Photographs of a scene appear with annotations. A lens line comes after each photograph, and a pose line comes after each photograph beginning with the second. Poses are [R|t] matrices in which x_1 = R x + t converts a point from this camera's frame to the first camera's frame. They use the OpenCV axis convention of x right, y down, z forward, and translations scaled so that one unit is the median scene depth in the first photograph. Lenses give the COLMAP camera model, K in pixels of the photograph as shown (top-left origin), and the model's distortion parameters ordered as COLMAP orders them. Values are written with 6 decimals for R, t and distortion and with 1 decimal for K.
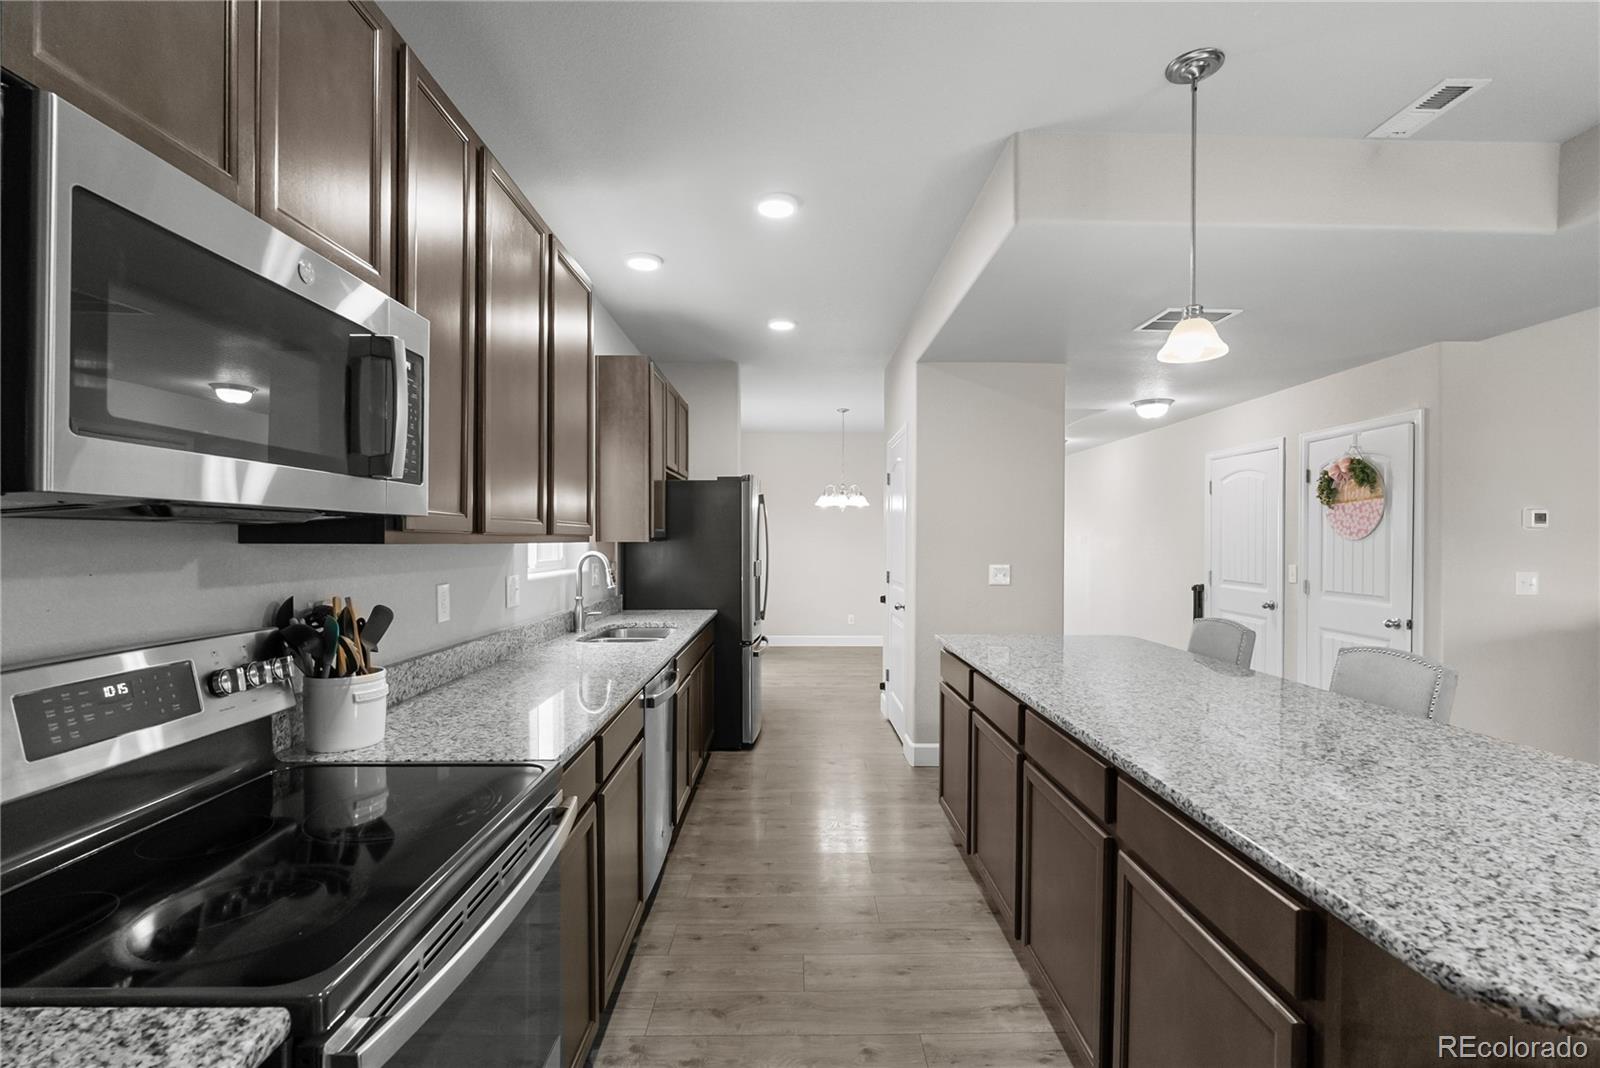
lens RADIAL K [[718.9, 0, 797.9], [0, 718.9, 540.1], [0, 0, 1]] dist [-0.005014, 0.001307]
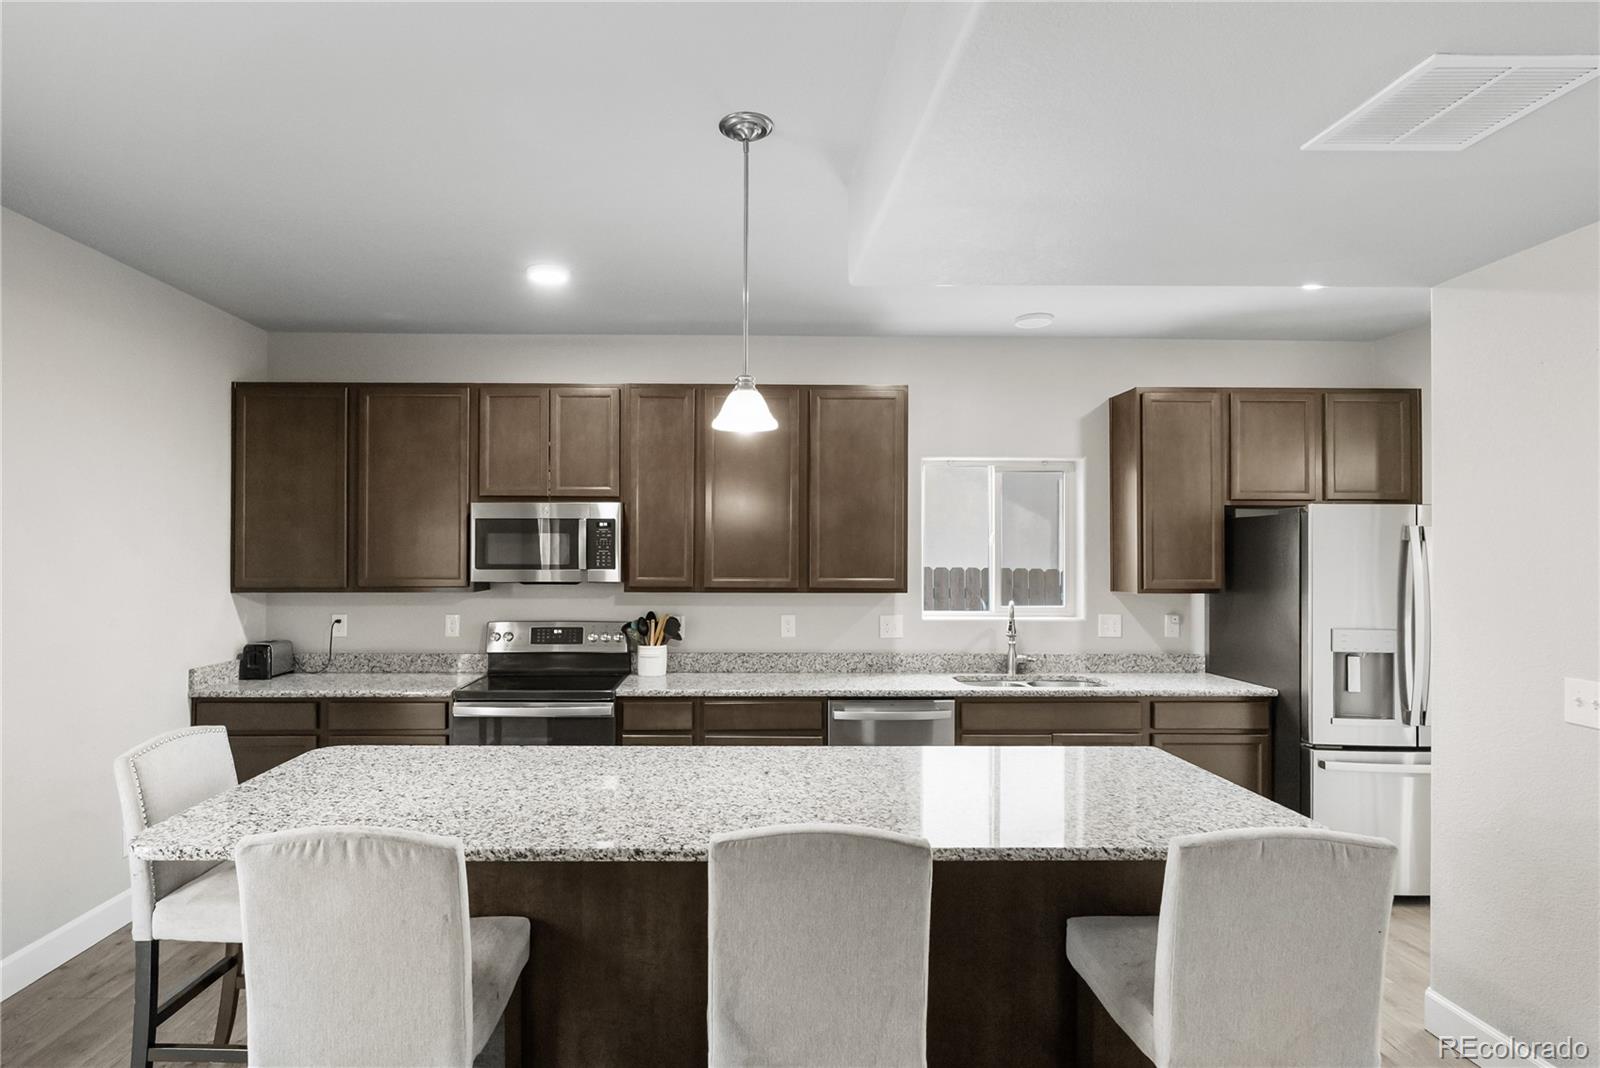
lens RADIAL K [[829.2, 0, 741.7], [0, 829.2, 543.8], [0, 0, 1]] dist [-0.003078, 0.001067]
pose [[0.006831, -0.015602, -0.999855, 2.755435], [-0.004619, 0.999867, -0.015634, -0.142053], [0.999966, 0.004725, 0.006758, 1.644780]]
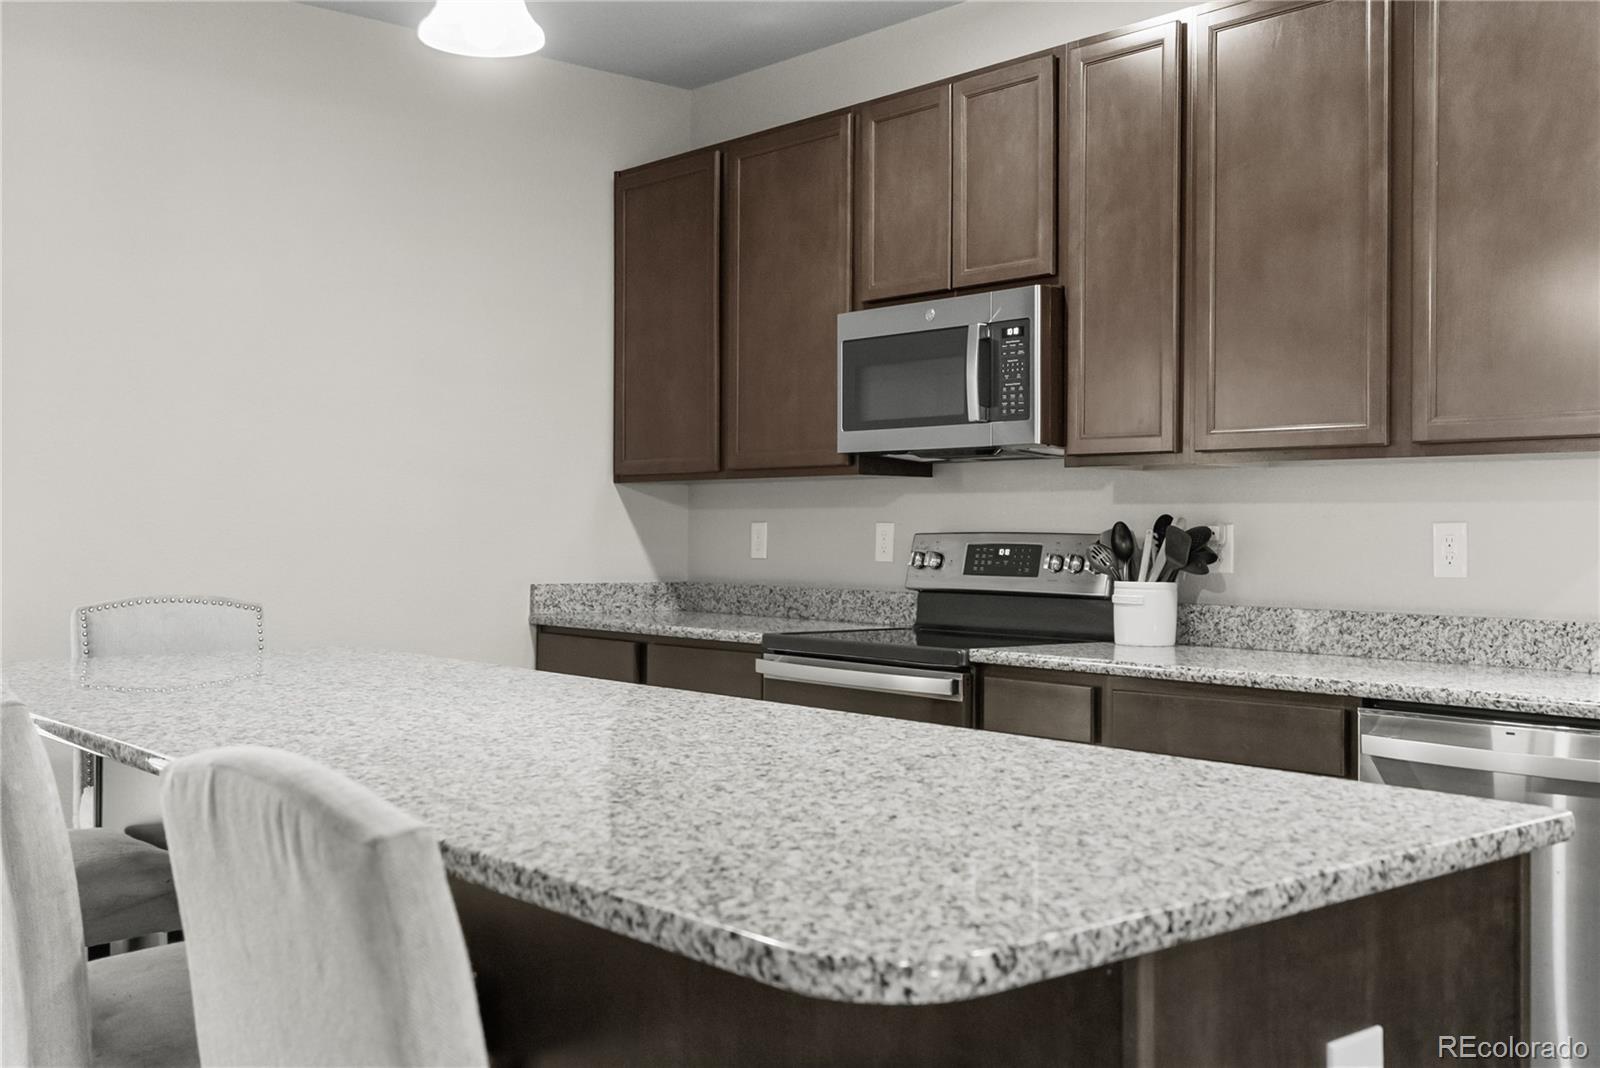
lens RADIAL K [[1610.8, 0, 809.1], [0, 1610.8, 525.0], [0, 0, 1]] dist [-0.034583, 0.000000]
pose [[-0.762066, -0.008795, -0.647440, 1.830255], [-0.009624, 0.999951, -0.002256, 0.135435], [0.647428, 0.004512, -0.762113, 3.336149]]
